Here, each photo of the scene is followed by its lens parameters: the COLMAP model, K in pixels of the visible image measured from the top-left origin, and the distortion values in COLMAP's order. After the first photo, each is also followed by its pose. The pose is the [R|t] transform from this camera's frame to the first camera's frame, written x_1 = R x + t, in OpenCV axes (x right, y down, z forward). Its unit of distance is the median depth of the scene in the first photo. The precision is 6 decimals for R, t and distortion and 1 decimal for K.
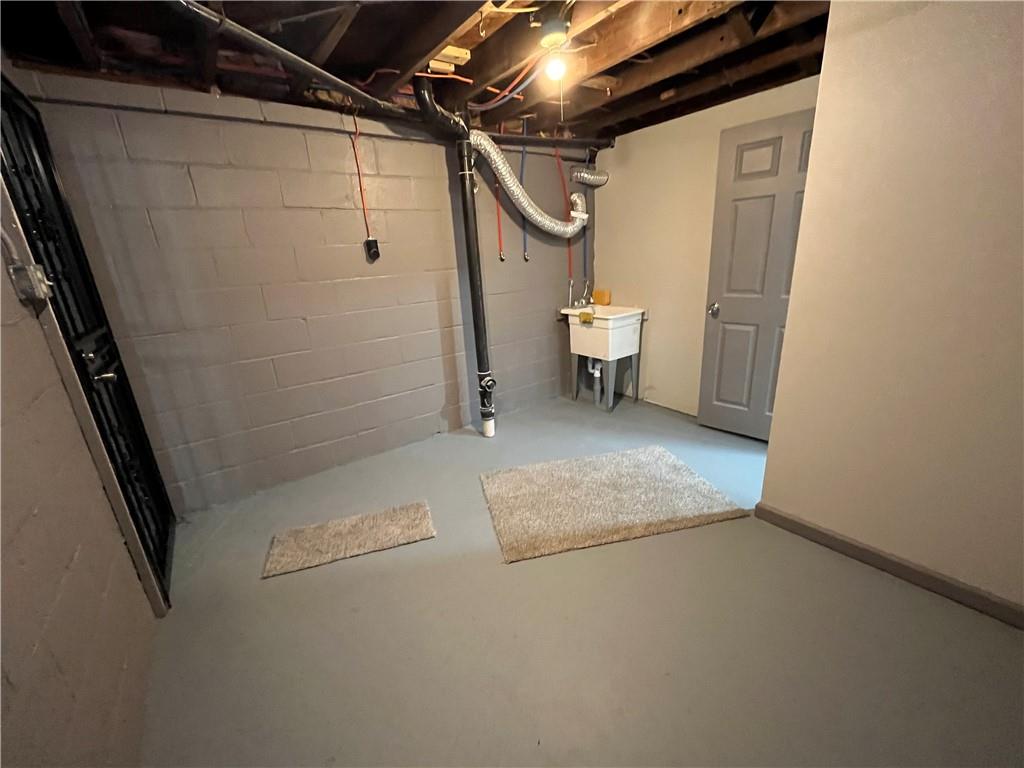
lens RADIAL K [[417.3, 0, 506.9], [0, 417.3, 385.3], [0, 0, 1]] dist [-0.003013, -0.000091]
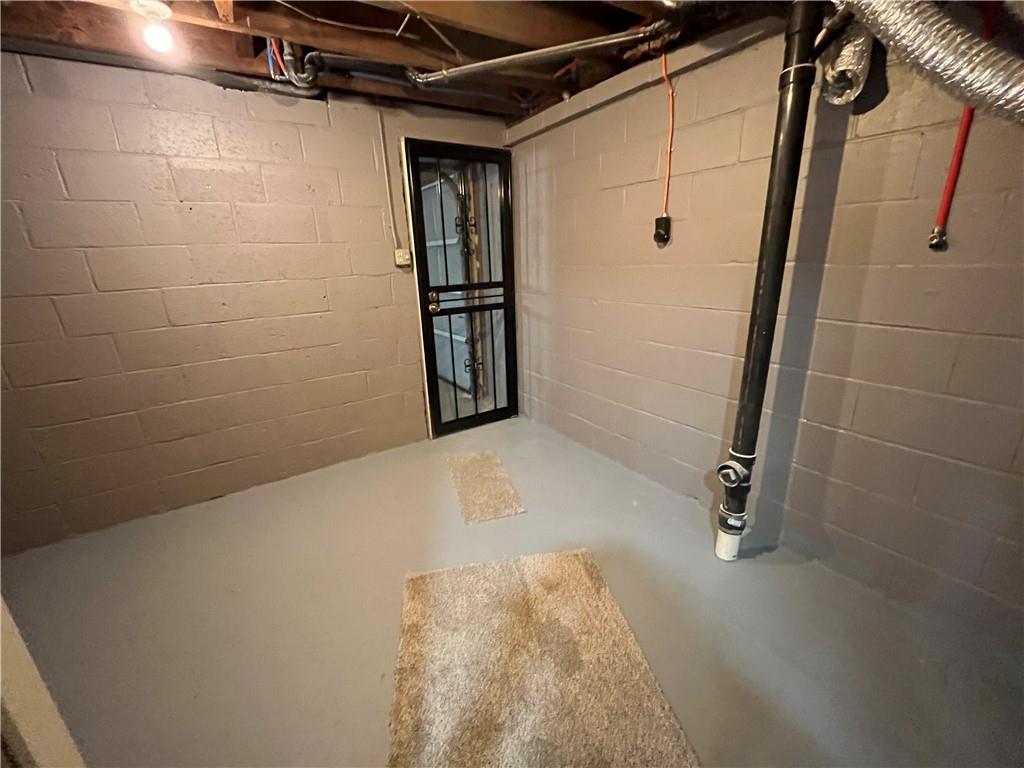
lens RADIAL K [[417.3, 0, 506.9], [0, 417.3, 385.3], [0, 0, 1]] dist [-0.003013, -0.000091]
pose [[-0.046537, 0.349301, -0.935854, 0.554988], [-0.258216, 0.900821, 0.349065, -0.277565], [0.964966, 0.257897, 0.048274, 0.805144]]
